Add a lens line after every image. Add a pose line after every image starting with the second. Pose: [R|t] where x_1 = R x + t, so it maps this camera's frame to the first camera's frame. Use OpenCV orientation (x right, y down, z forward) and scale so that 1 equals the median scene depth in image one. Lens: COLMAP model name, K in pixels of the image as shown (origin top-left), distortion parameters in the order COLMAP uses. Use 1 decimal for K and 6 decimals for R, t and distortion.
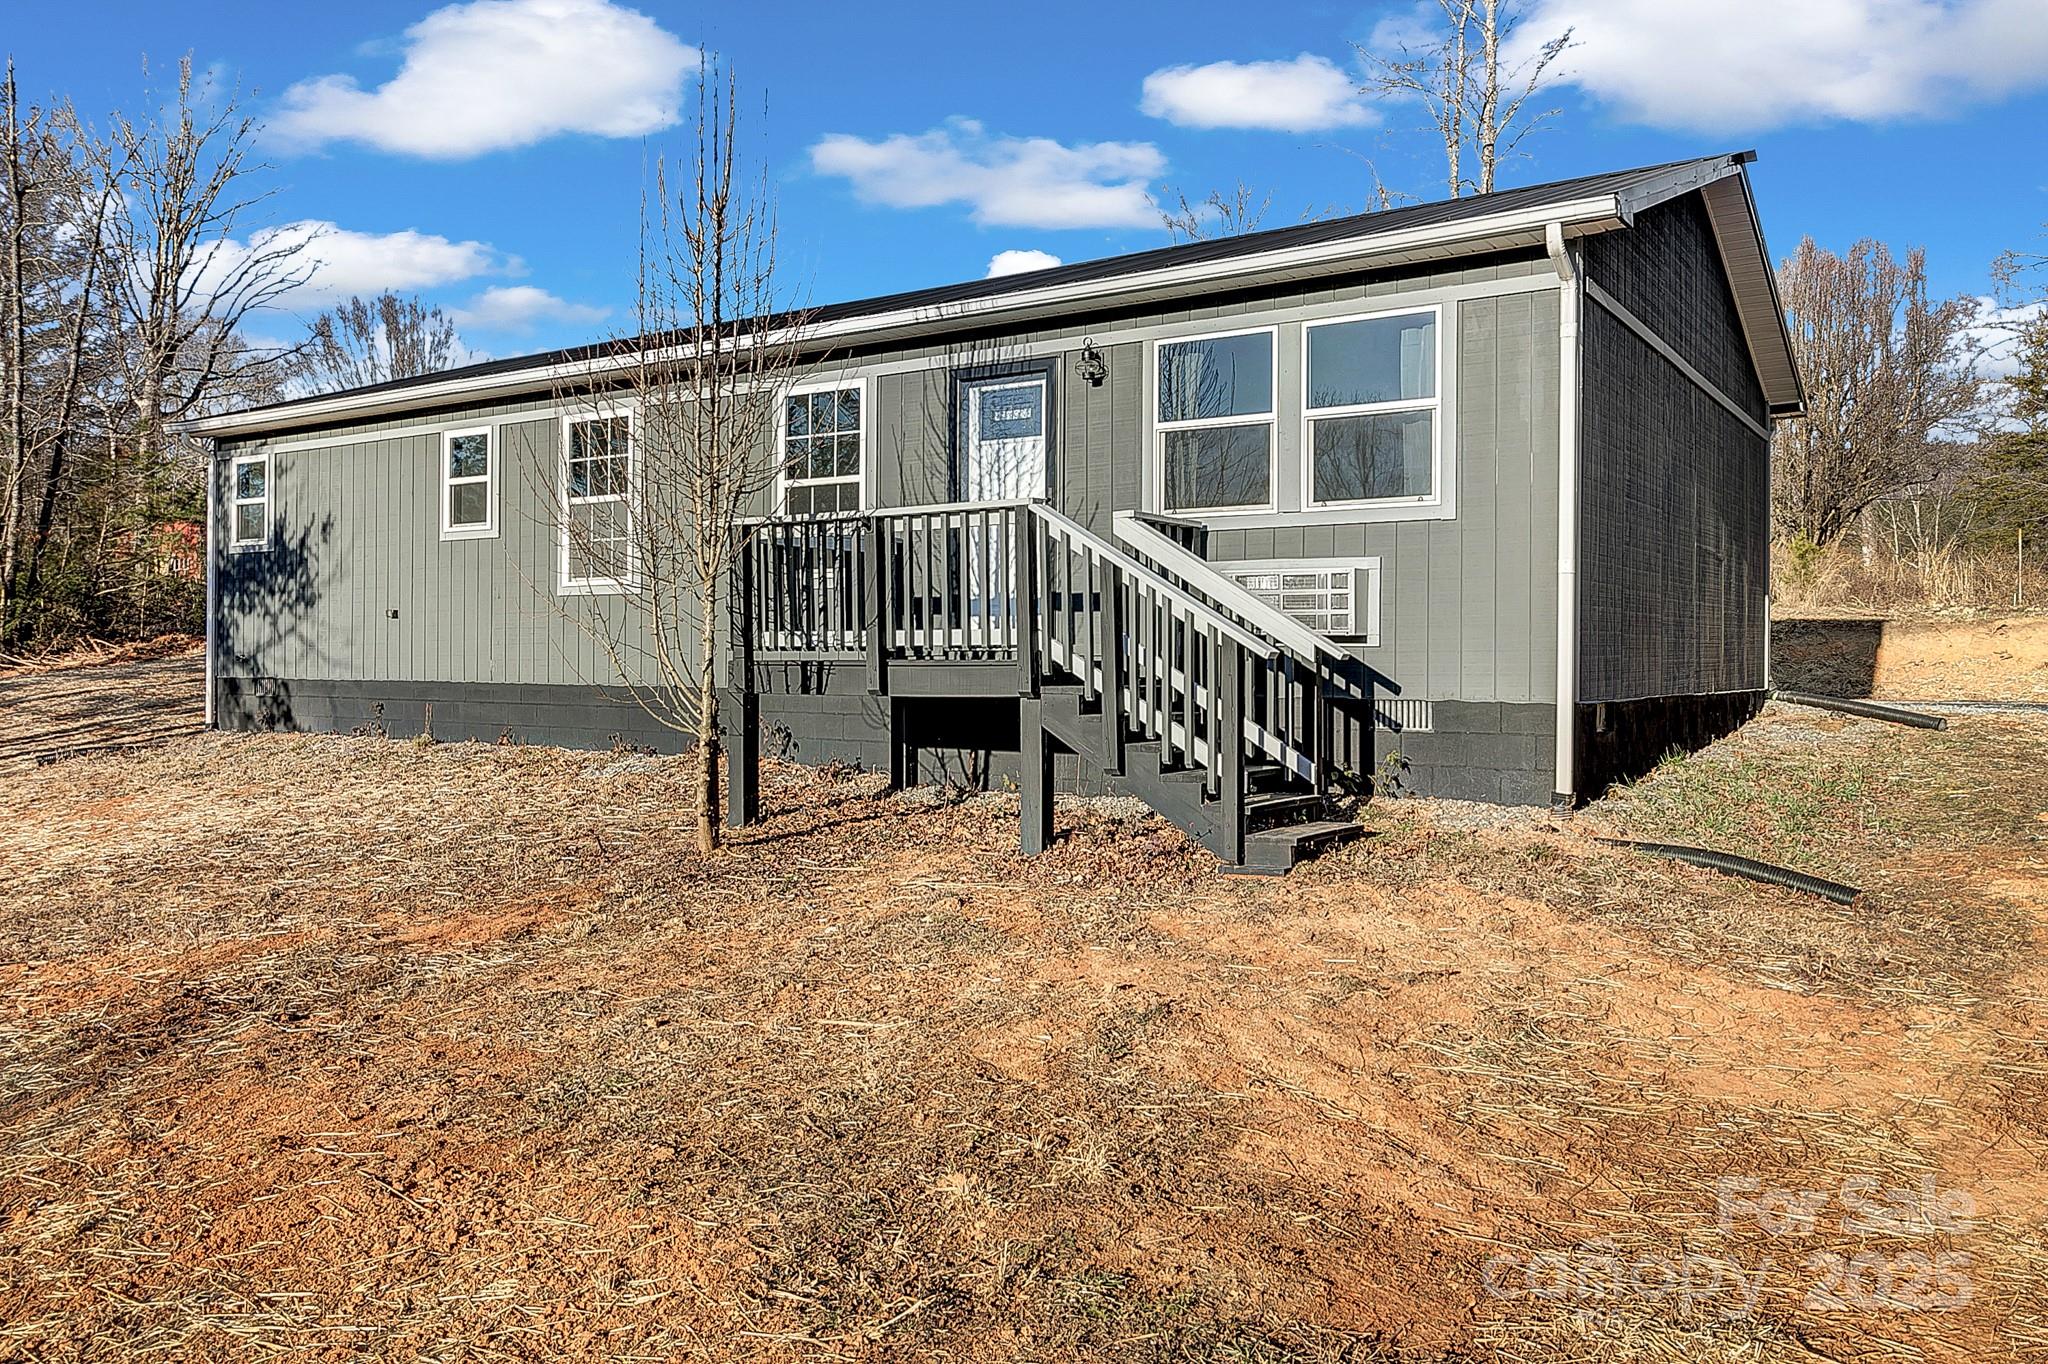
lens RADIAL K [[1559.1, 0, 1024.0], [0, 1559.1, 682.0], [0, 0, 1]] dist [0.000241, 0.002236]
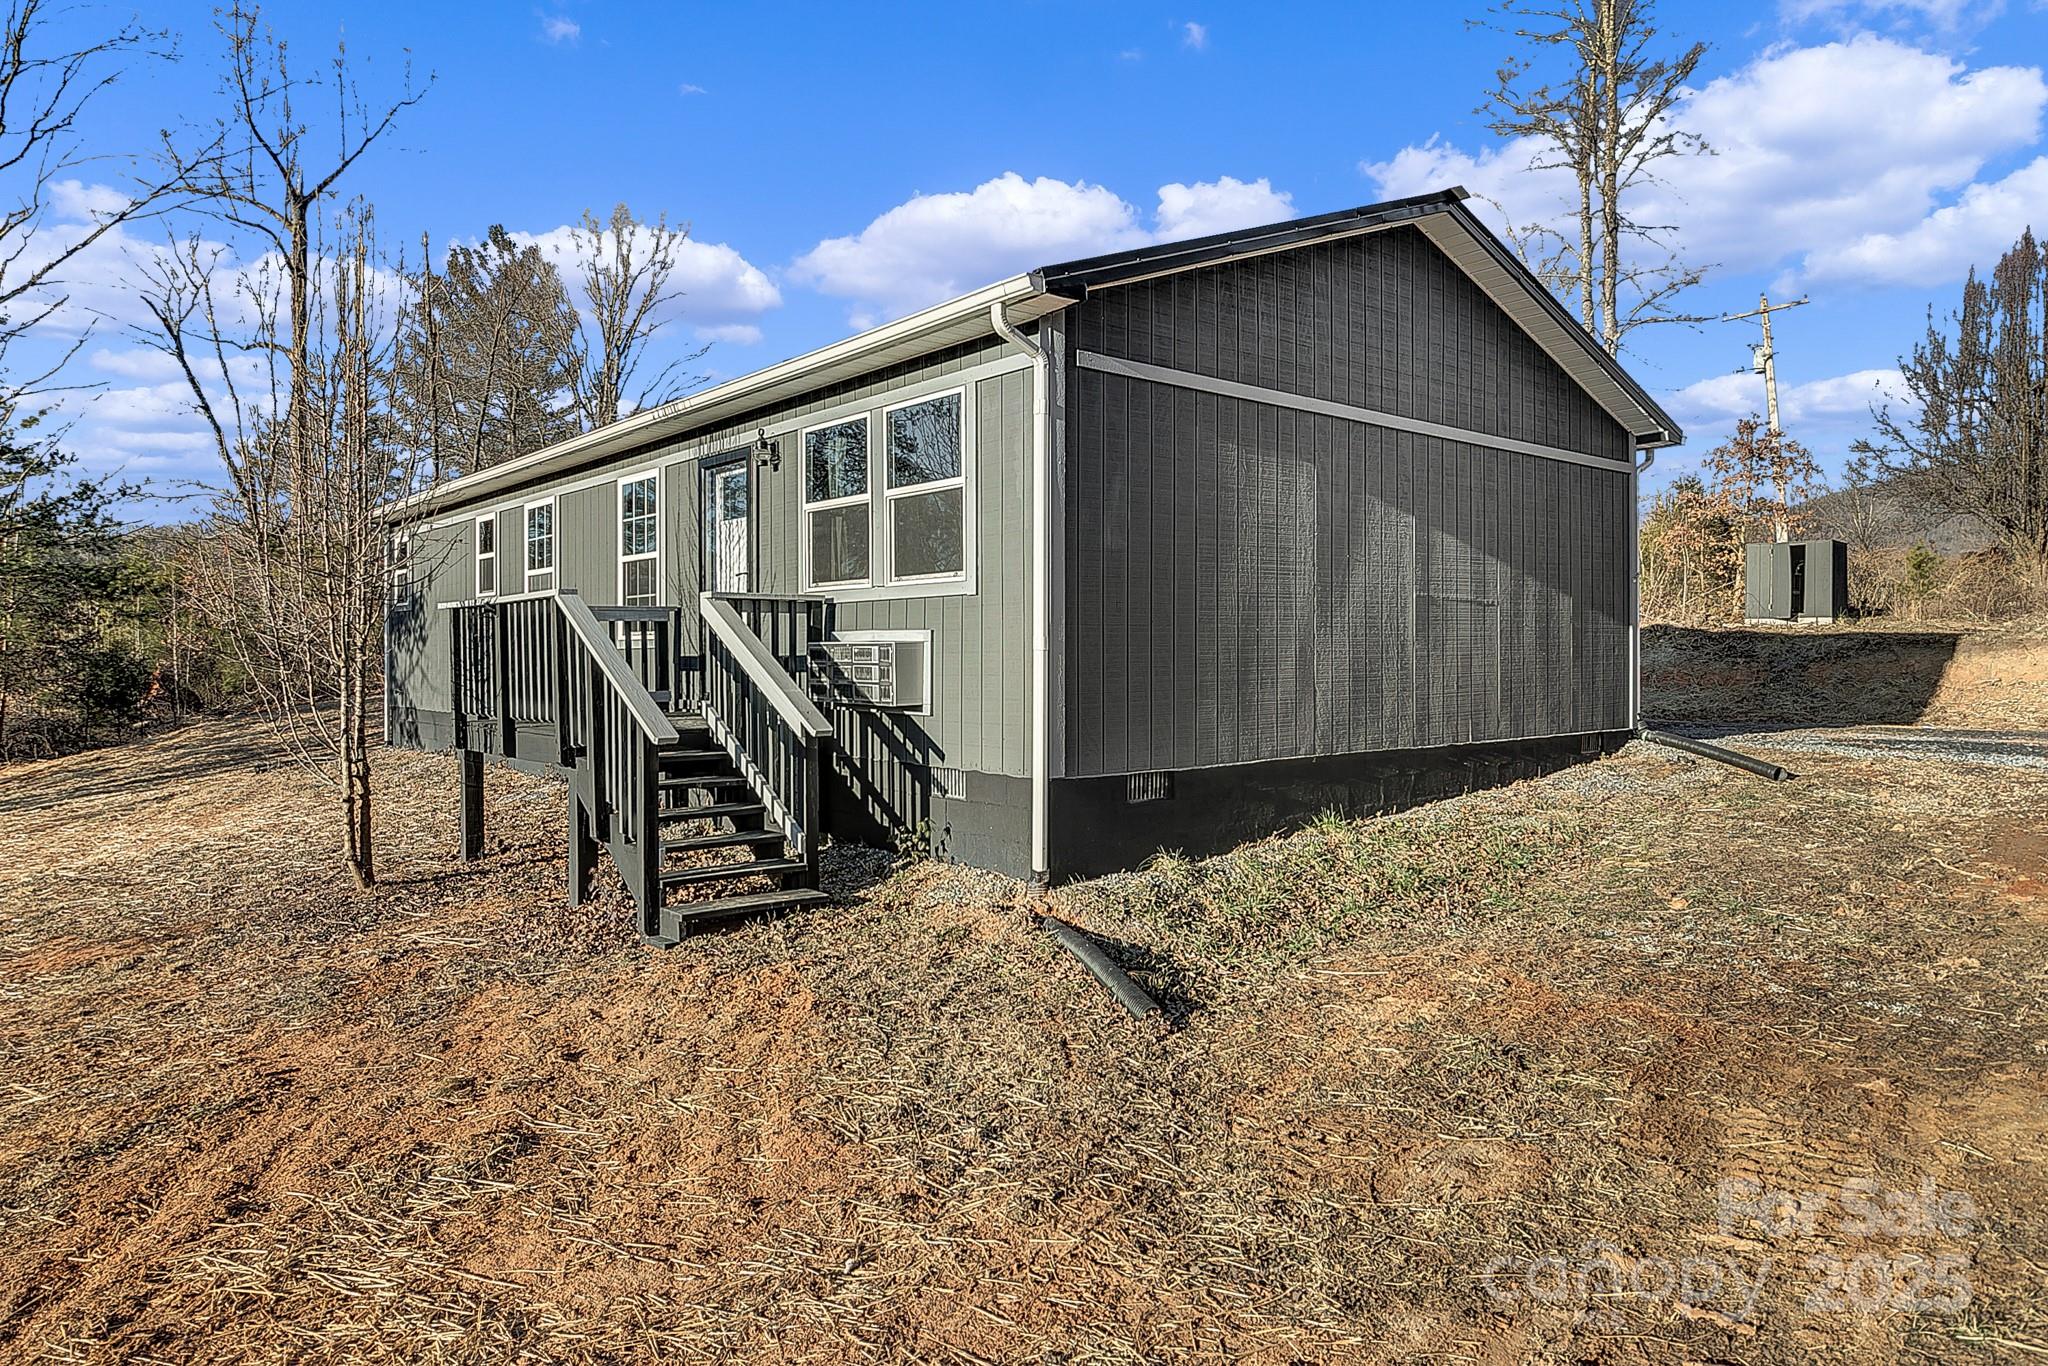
lens RADIAL K [[1295.7, 0, 1024.0], [0, 1295.7, 683.0], [0, 0, 1]] dist [-0.004184, -0.001598]
pose [[0.954217, -0.000790, -0.299113, 0.530173], [0.004931, 0.999902, 0.013089, -0.053588], [0.299074, -0.013964, 0.954128, 0.180433]]
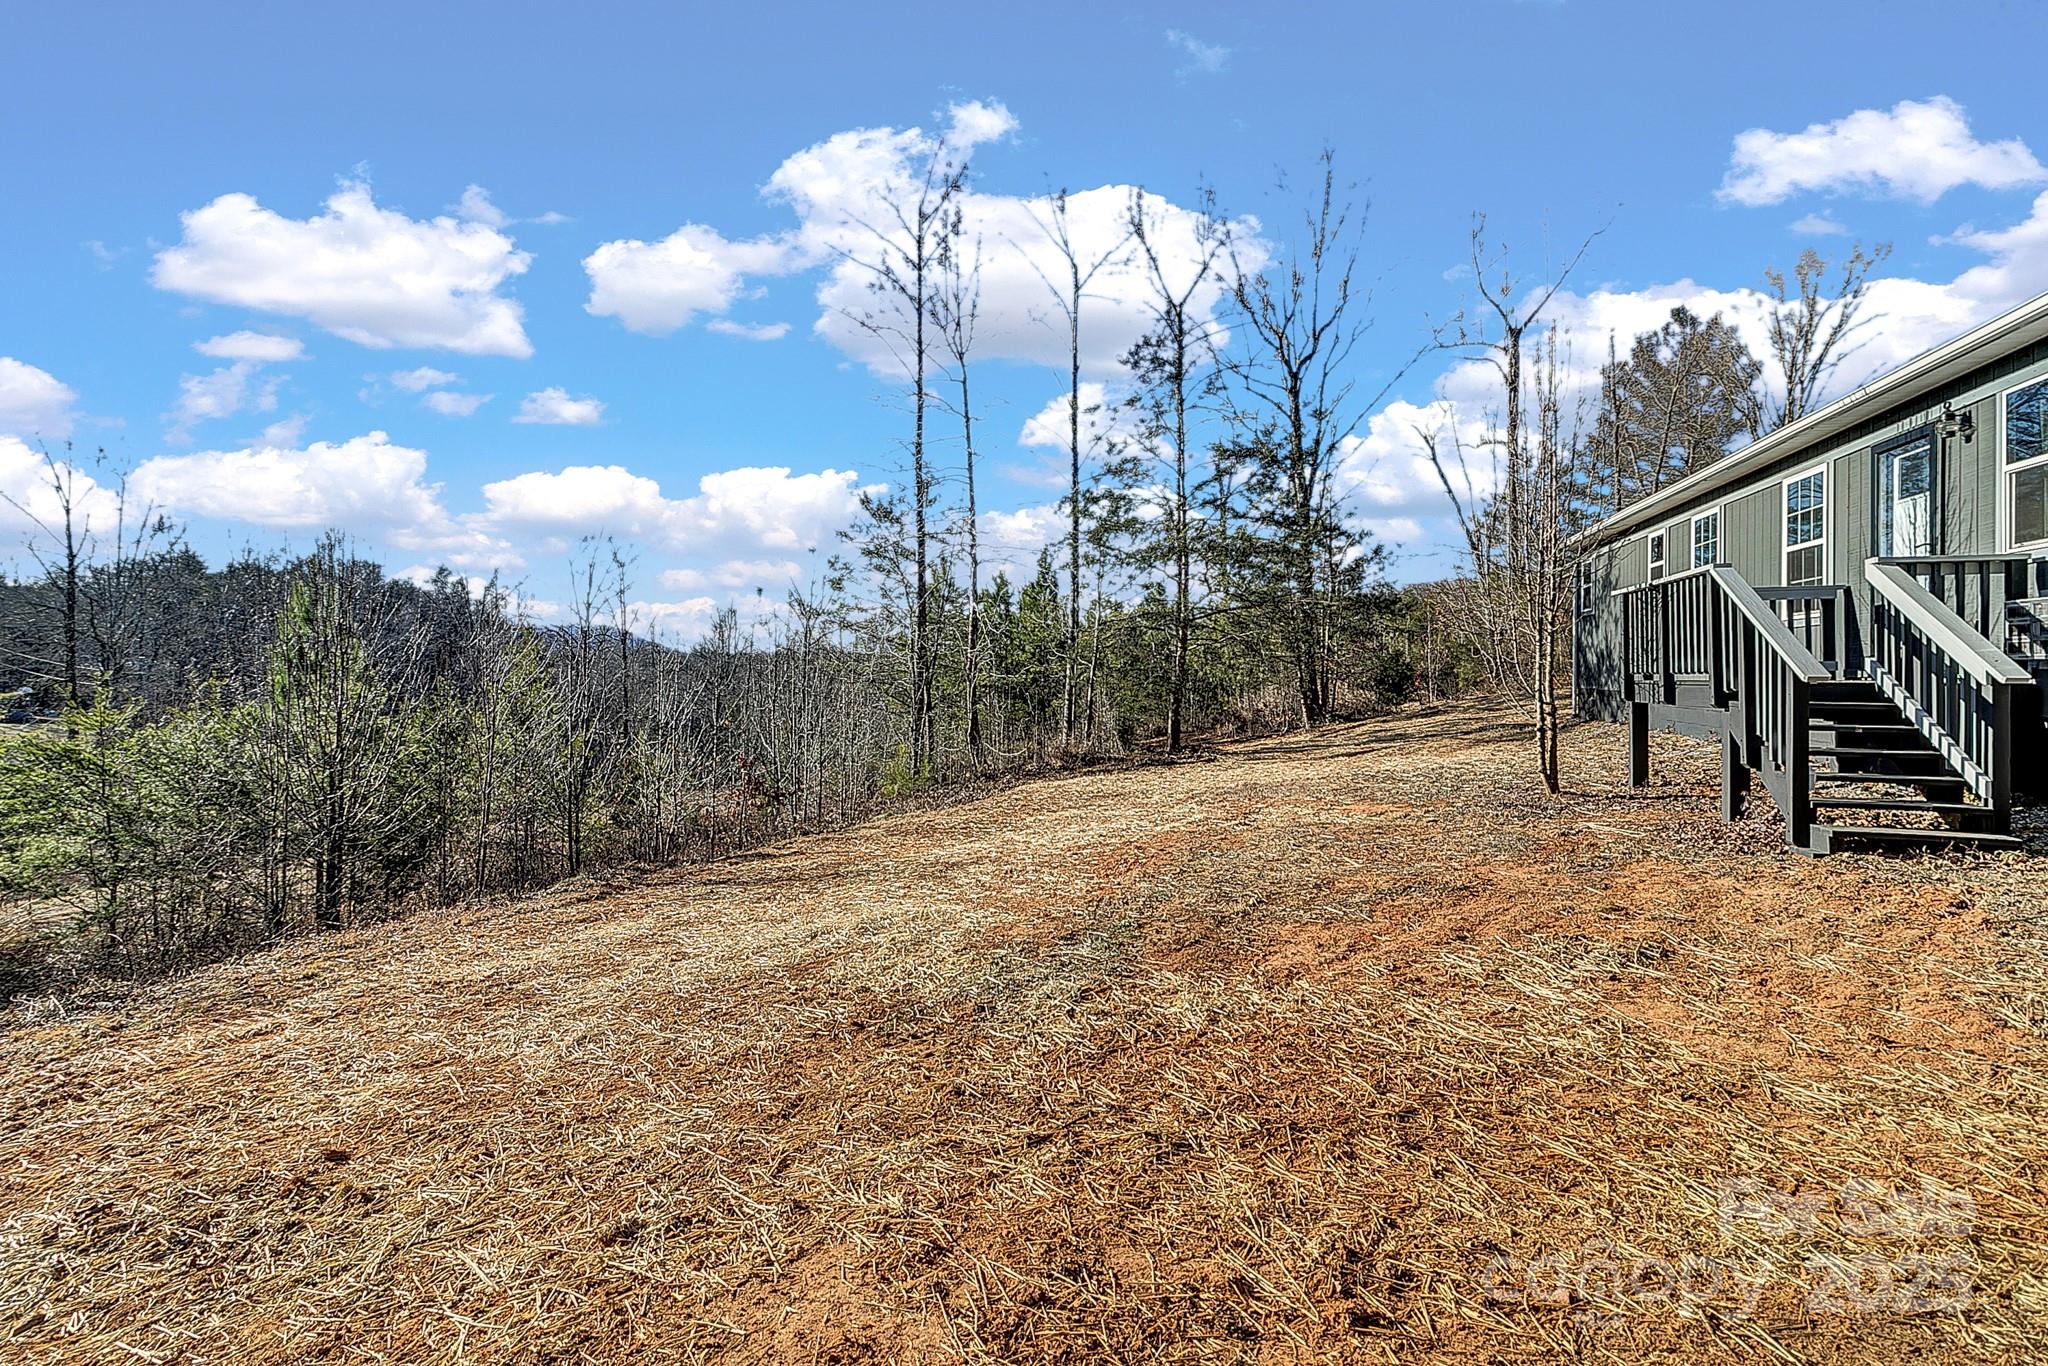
lens RADIAL K [[968.1, 0, 1024.0], [0, 968.1, 683.0], [0, 0, 1]] dist [0.012863, -0.000278]
pose [[0.286800, 0.000133, -0.957990, 0.578731], [0.001887, 0.999998, 0.000703, -0.014326], [0.957988, -0.002009, 0.286800, 0.139246]]
